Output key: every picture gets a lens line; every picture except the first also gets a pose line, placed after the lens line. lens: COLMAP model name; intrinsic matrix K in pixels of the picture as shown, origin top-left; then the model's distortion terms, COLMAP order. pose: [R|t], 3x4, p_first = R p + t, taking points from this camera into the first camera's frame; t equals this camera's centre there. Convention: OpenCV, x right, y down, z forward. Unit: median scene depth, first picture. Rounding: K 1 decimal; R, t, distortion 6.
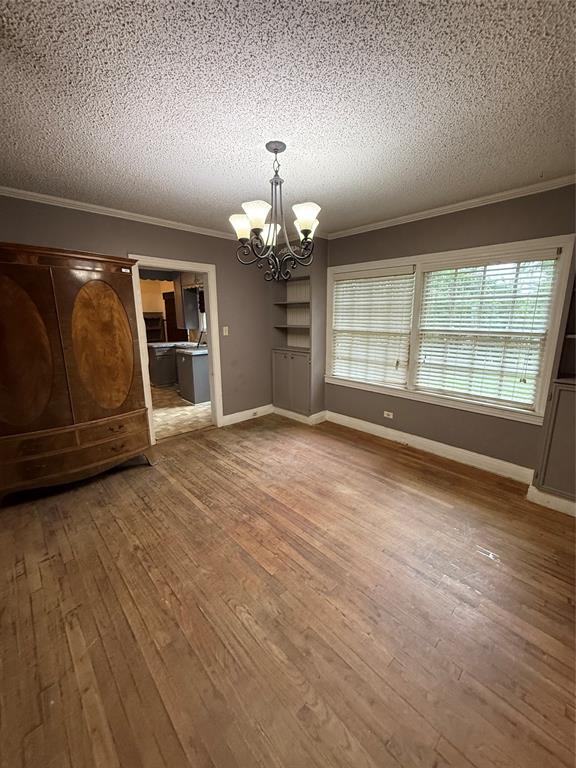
lens RADIAL K [[307.6, 0, 288.4], [0, 307.6, 385.9], [0, 0, 1]] dist [0.000280, 0.000867]
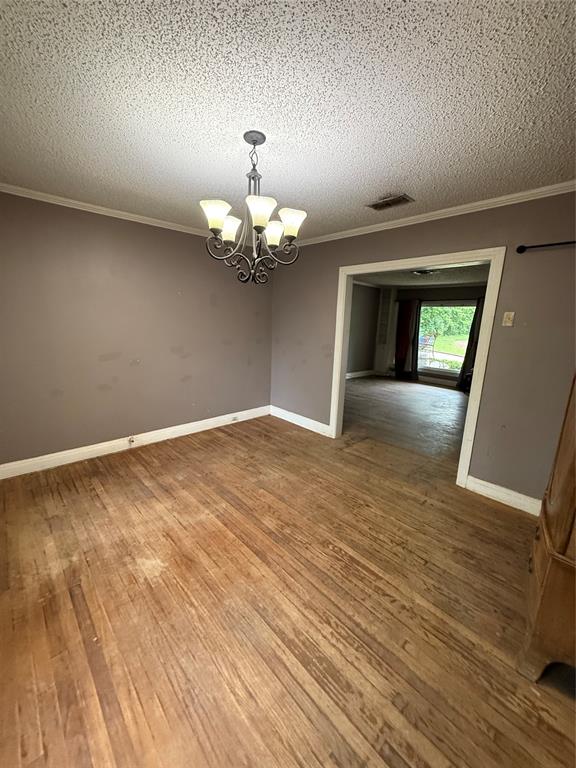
lens RADIAL K [[307.6, 0, 288.0], [0, 307.6, 381.4], [0, 0, 1]] dist [0.000280, 0.000867]
pose [[-0.999573, -0.028504, -0.006379, -0.095466], [-0.028595, 0.910342, 0.412867, -0.304000], [-0.005962, 0.412874, -0.910769, 1.302356]]
